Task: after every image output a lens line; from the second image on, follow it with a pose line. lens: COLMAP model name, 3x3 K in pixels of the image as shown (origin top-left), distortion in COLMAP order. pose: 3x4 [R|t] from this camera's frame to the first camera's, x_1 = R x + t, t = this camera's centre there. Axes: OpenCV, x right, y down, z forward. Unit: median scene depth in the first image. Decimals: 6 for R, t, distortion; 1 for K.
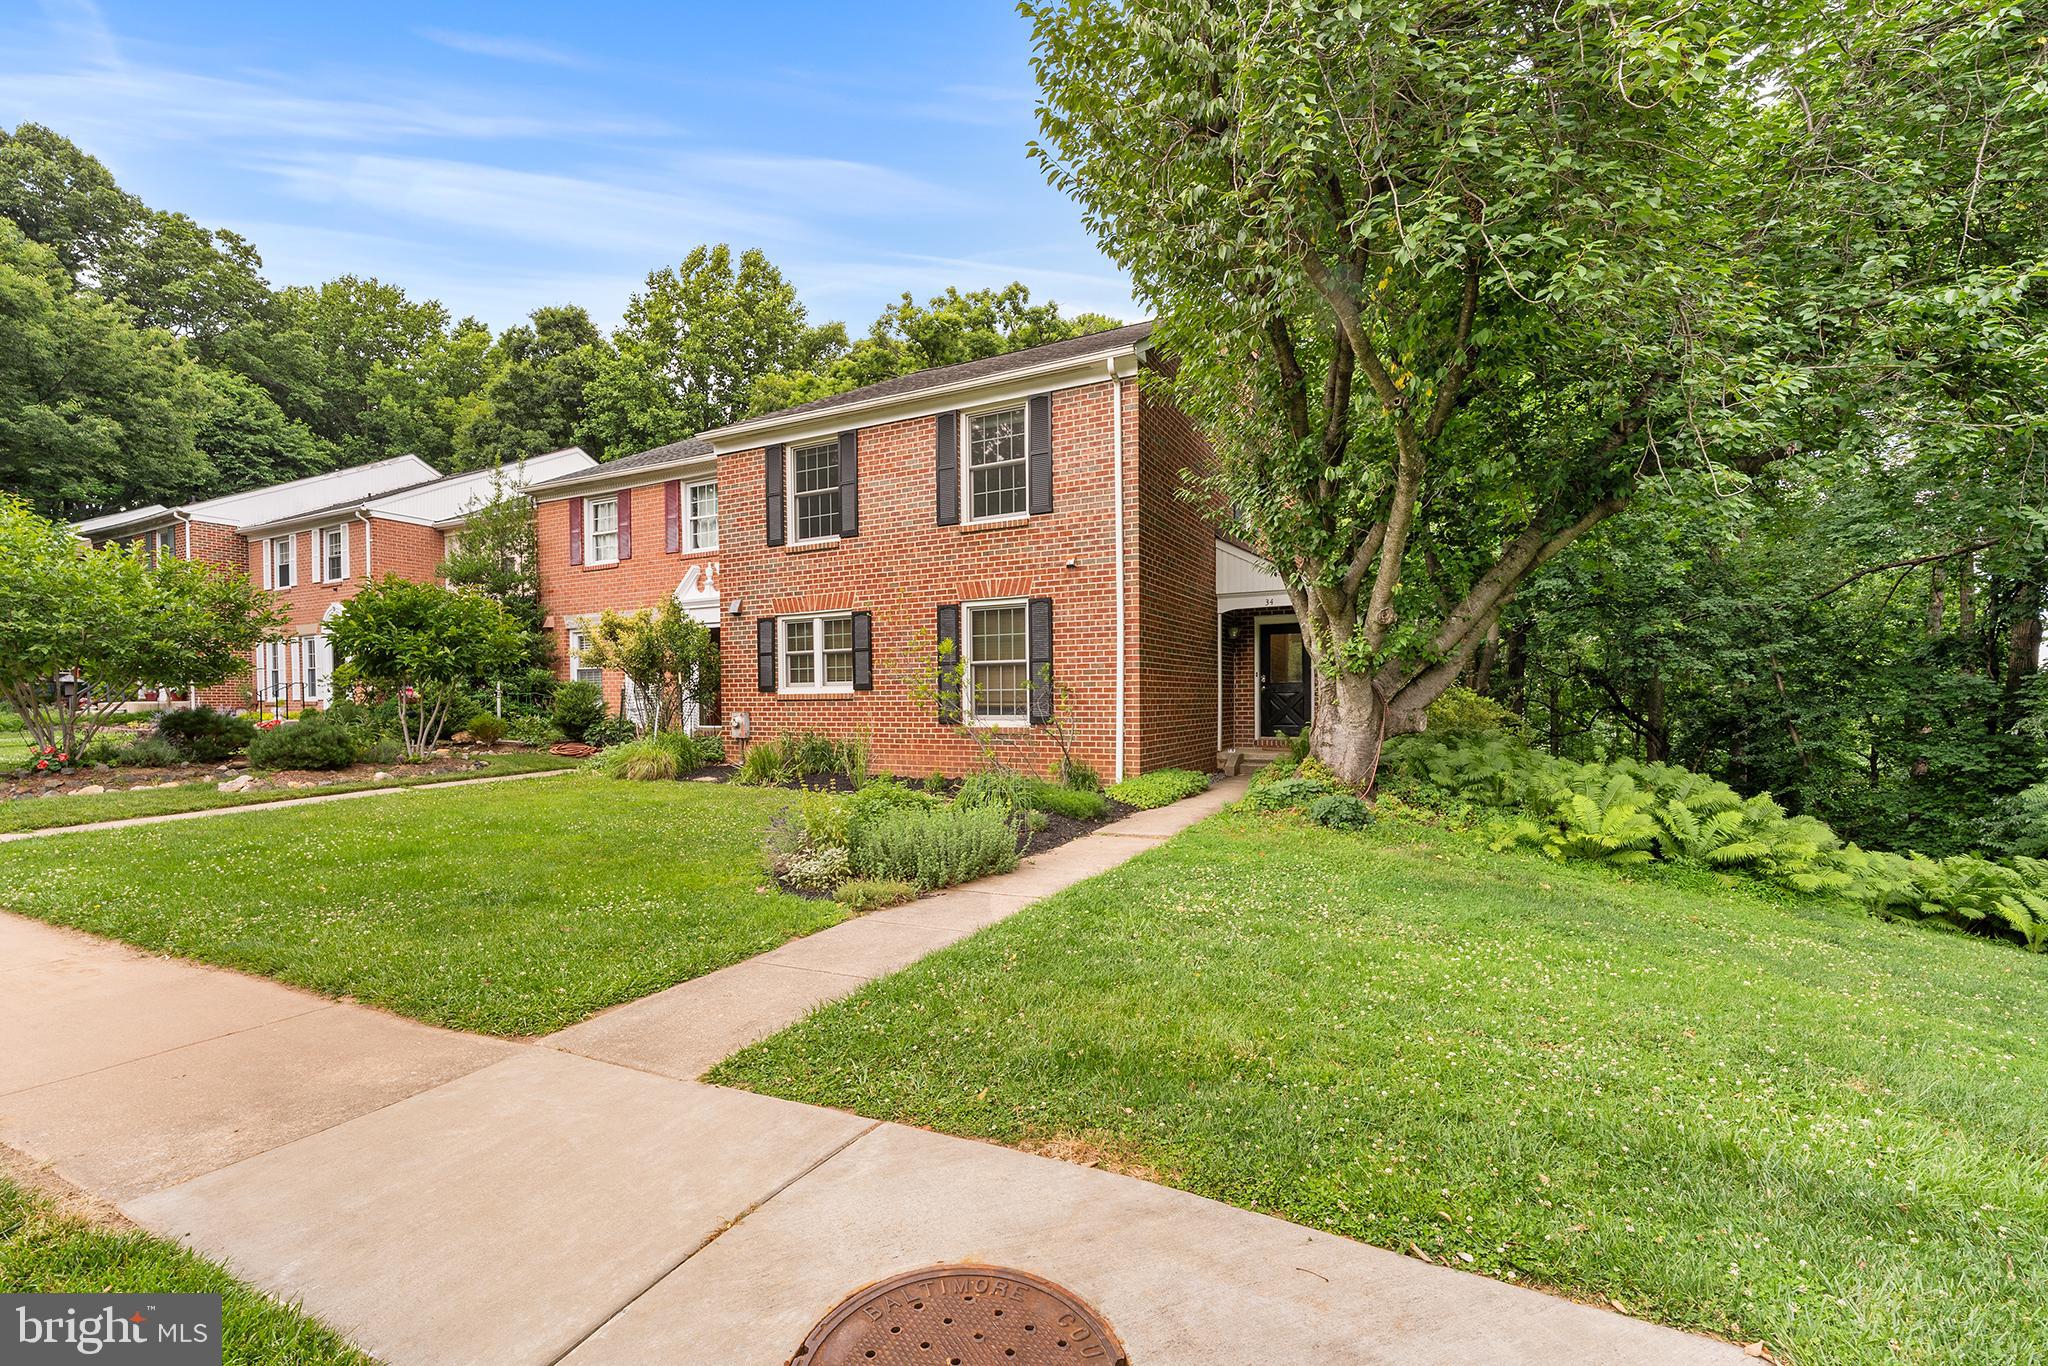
lens RADIAL K [[847.7, 0, 1029.1], [0, 847.7, 678.4], [0, 0, 1]] dist [0.000606, -0.000361]
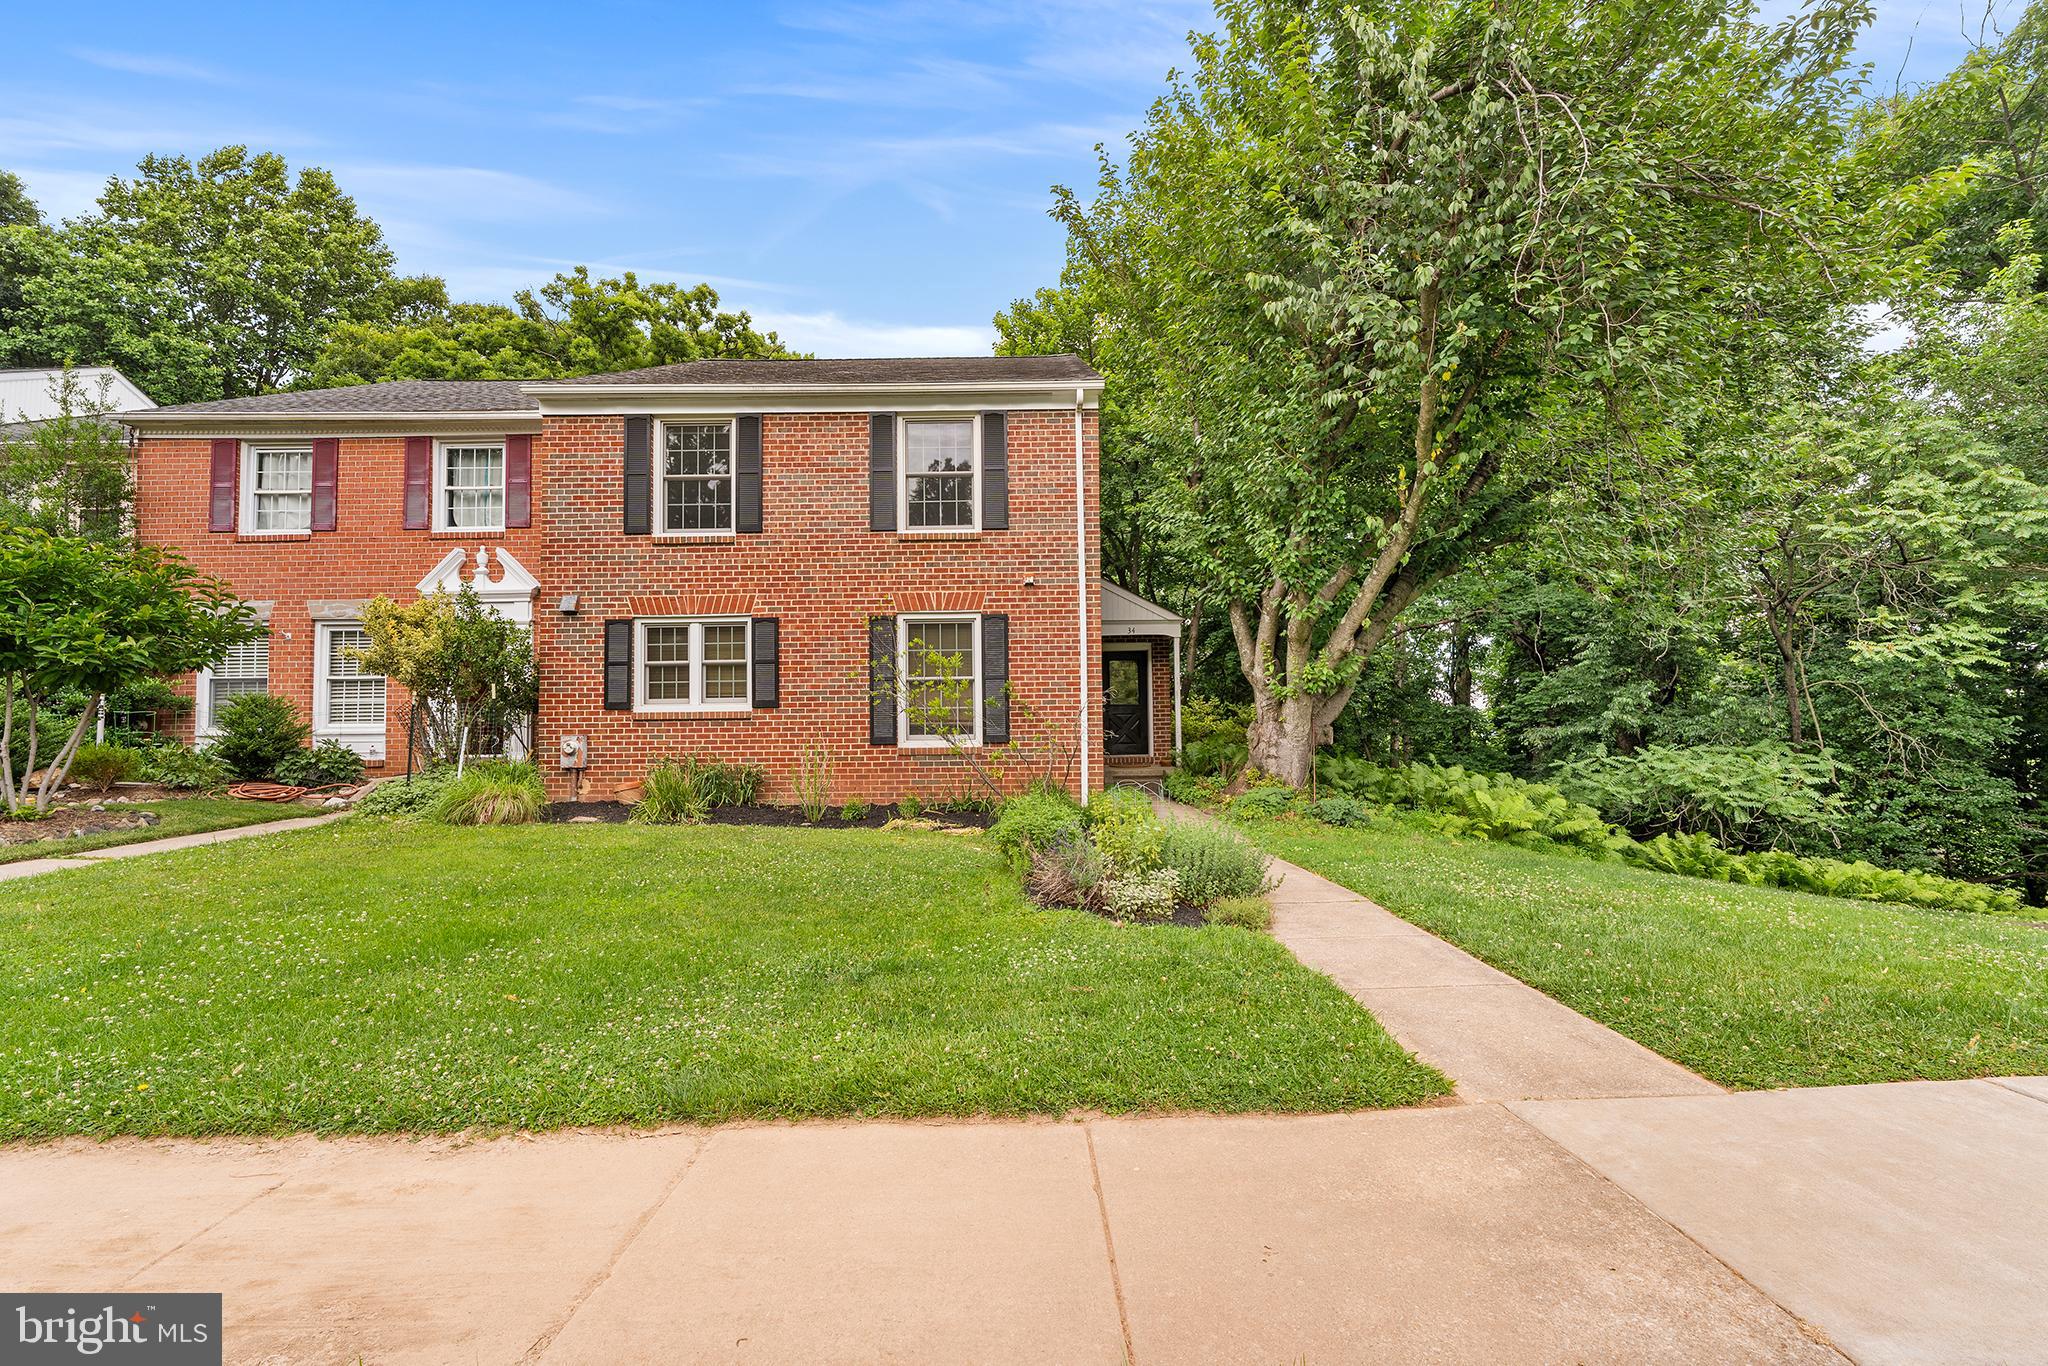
lens RADIAL K [[835.8, 0, 1019.7], [0, 835.8, 643.4], [0, 0, 1]] dist [-0.012236, 0.007530]
pose [[0.890763, 0.043035, 0.452425, -0.335047], [-0.007696, 0.996792, -0.079663, 0.013299], [-0.454402, 0.067479, 0.888237, 0.111512]]
